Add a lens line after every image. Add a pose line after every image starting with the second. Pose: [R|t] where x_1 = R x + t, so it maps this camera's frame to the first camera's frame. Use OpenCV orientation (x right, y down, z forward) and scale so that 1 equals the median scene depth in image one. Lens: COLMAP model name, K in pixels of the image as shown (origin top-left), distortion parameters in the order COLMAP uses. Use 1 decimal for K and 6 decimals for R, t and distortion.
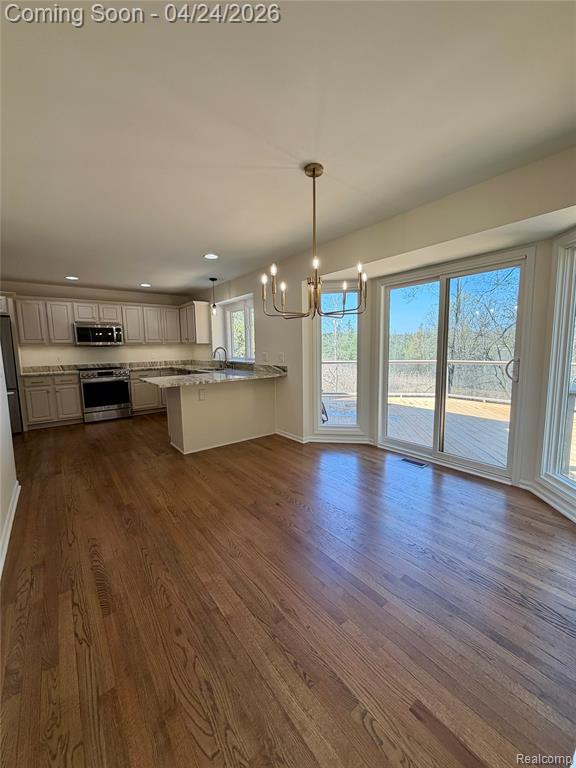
lens RADIAL K [[304.9, 0, 291.8], [0, 304.9, 380.3], [0, 0, 1]] dist [0.001614, -0.000014]
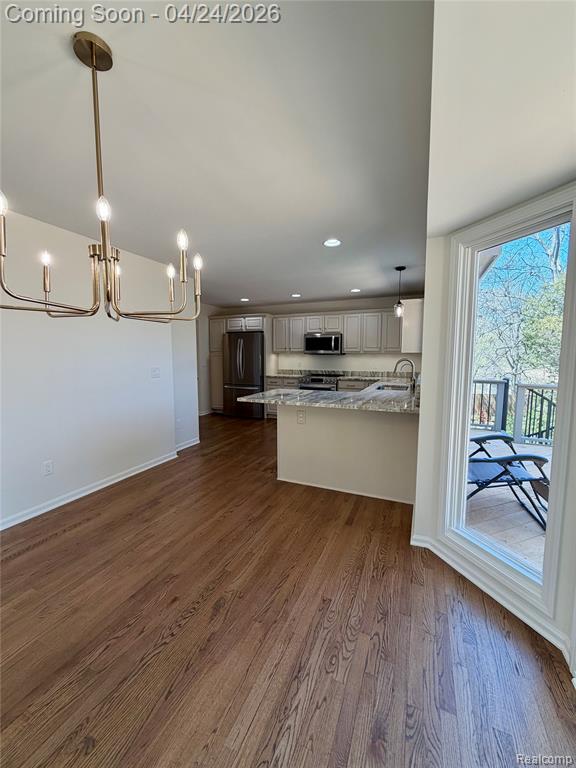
lens RADIAL K [[304.9, 0, 289.6], [0, 304.9, 385.1], [0, 0, 1]] dist [0.001614, -0.000014]
pose [[0.471670, 0.106737, -0.875291, 0.298395], [-0.107546, 0.992200, 0.063039, -0.065188], [0.875192, 0.064400, 0.479470, 0.423183]]
